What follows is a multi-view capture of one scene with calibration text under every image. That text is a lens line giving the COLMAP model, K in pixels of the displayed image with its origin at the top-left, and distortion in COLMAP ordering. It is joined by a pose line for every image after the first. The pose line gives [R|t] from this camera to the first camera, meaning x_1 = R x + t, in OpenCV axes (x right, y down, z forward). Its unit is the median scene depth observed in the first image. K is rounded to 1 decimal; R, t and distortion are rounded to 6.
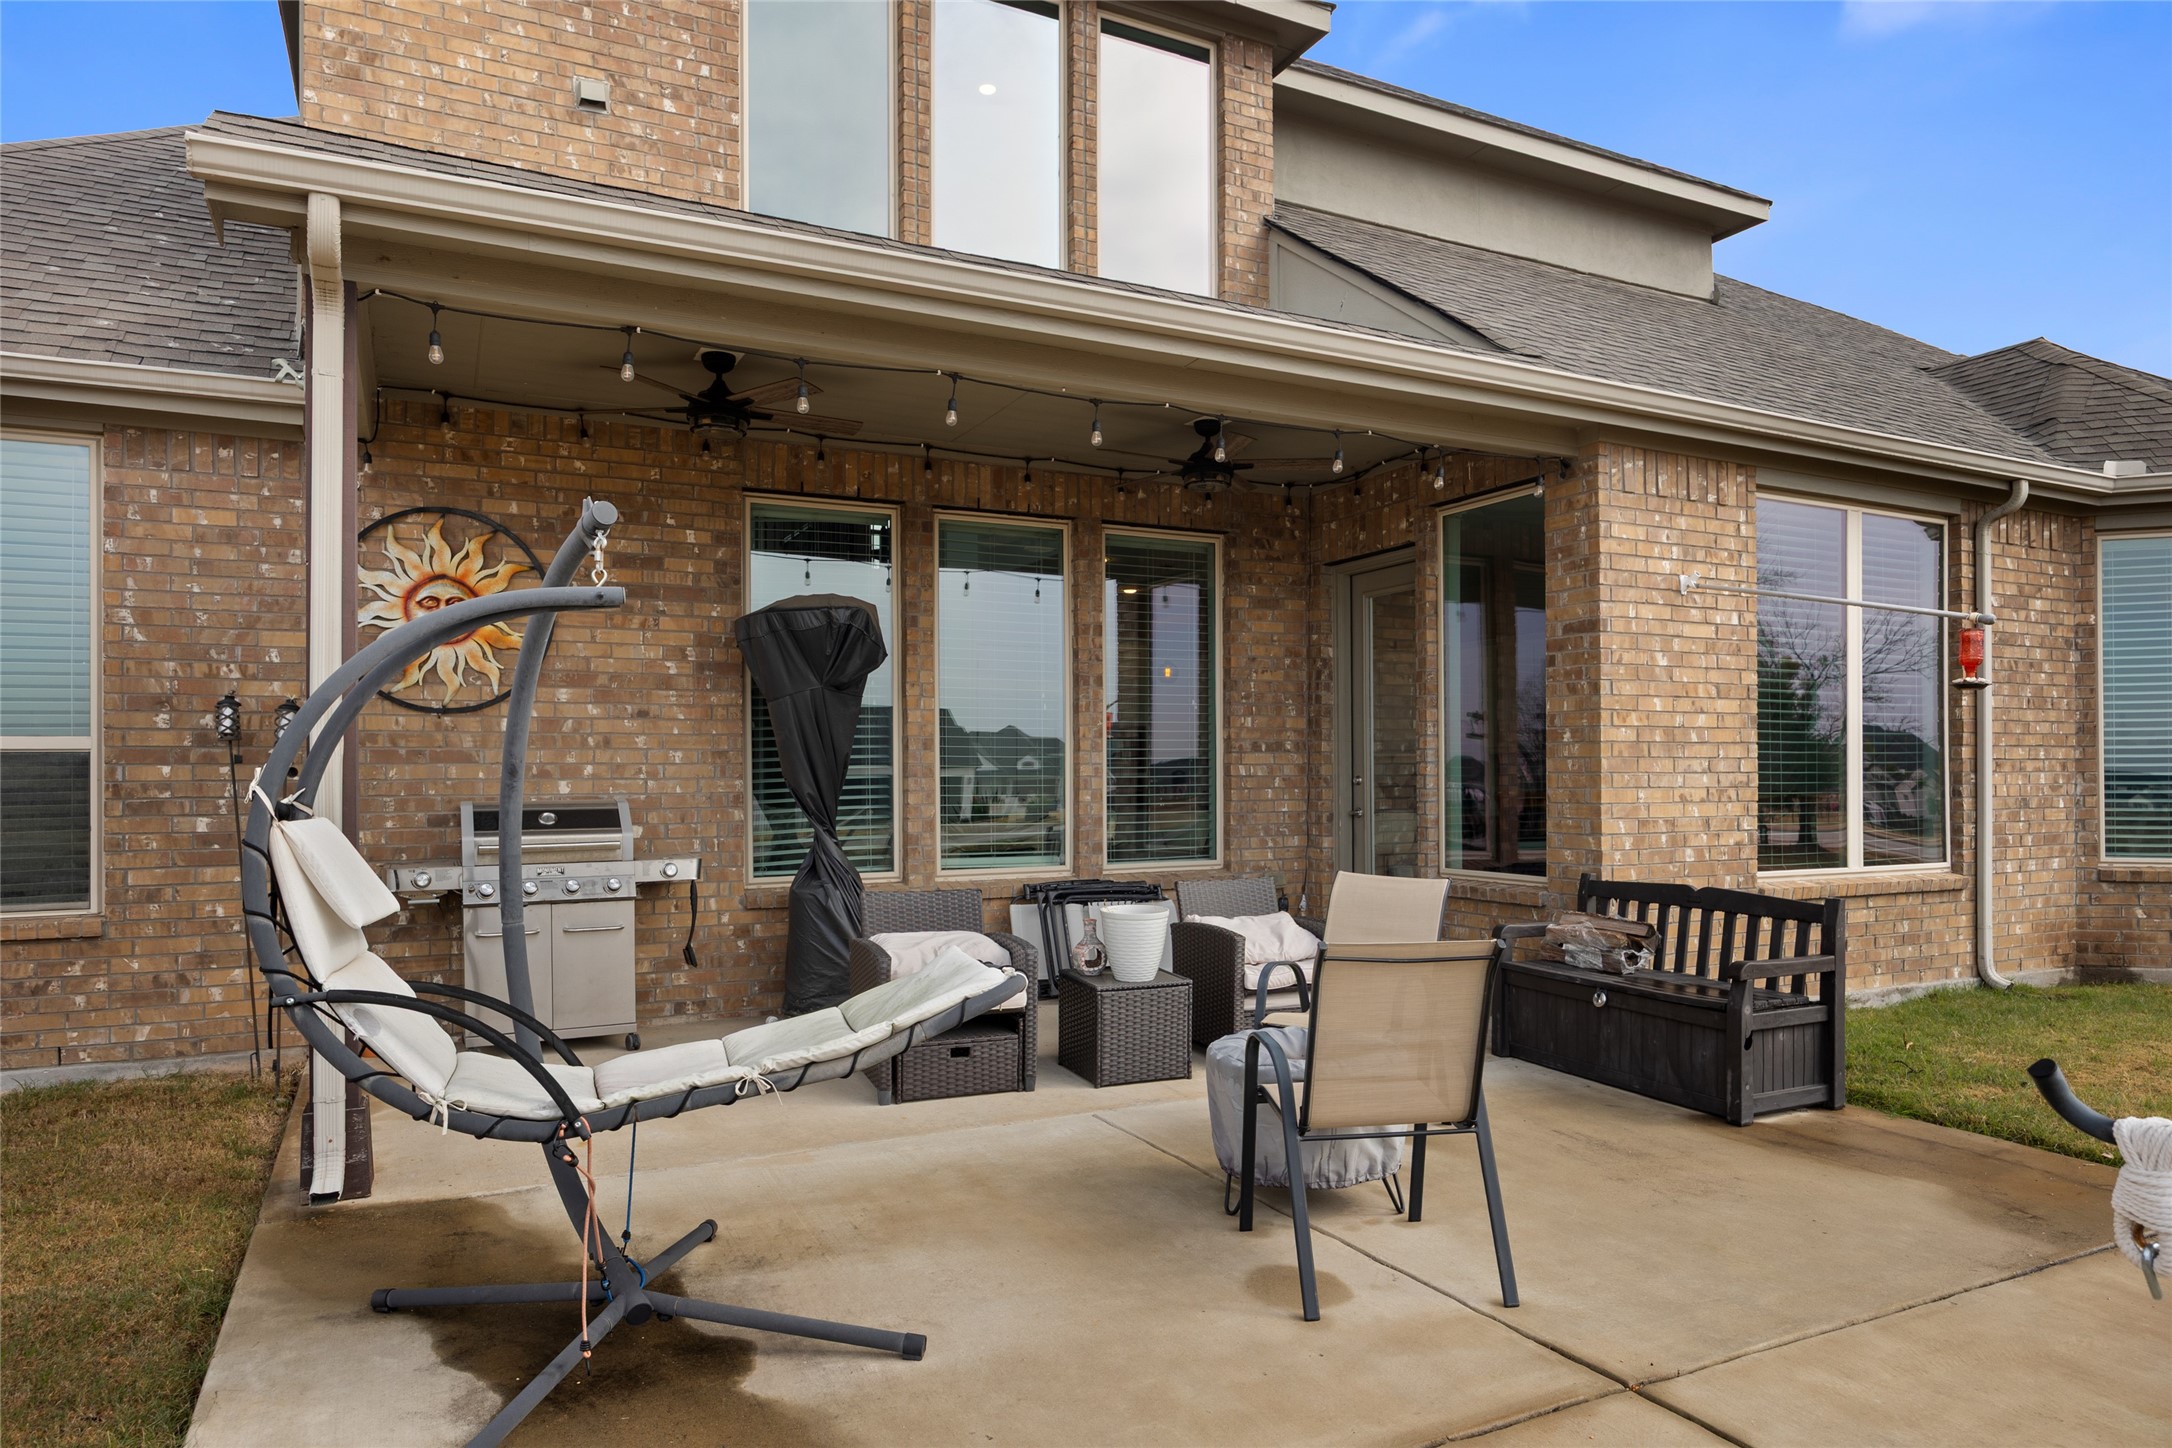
lens RADIAL K [[1359.4, 0, 1093.9], [0, 1359.4, 770.2], [0, 0, 1]] dist [-0.006943, 0.002420]
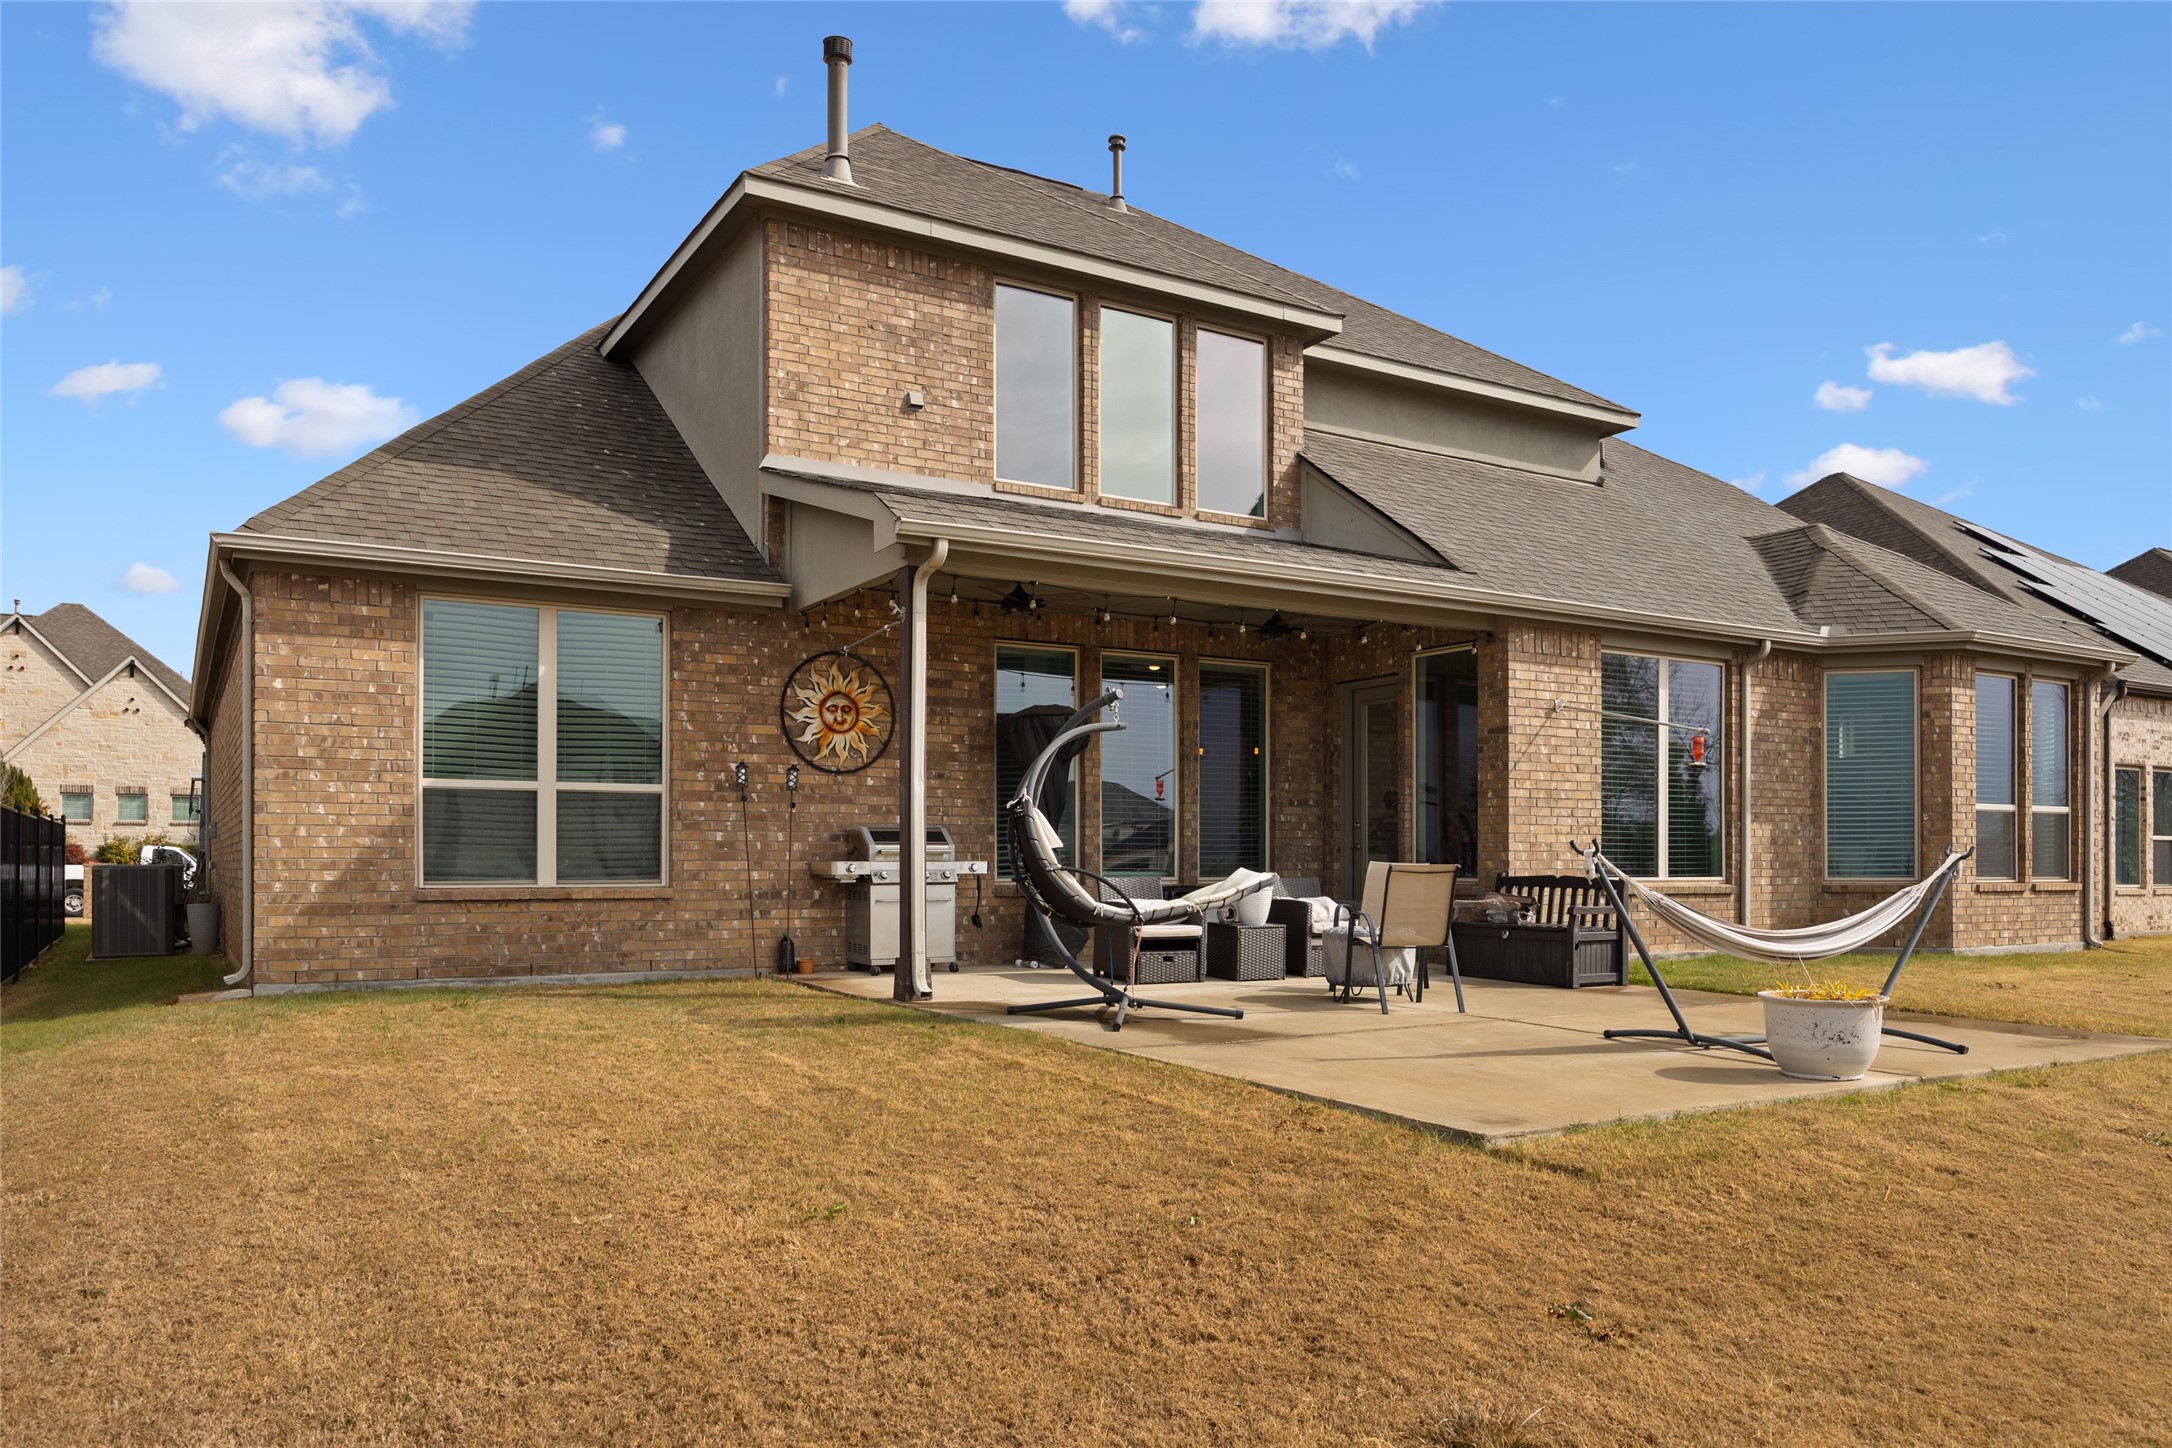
lens RADIAL K [[1553.4, 0, 1093.4], [0, 1553.4, 844.6], [0, 0, 1]] dist [-0.004716, -0.001586]
pose [[0.997016, 0.006539, 0.076923, -0.310203], [-0.006050, 0.999960, -0.006583, 0.056569], [-0.076963, 0.006098, 0.997015, -0.943817]]
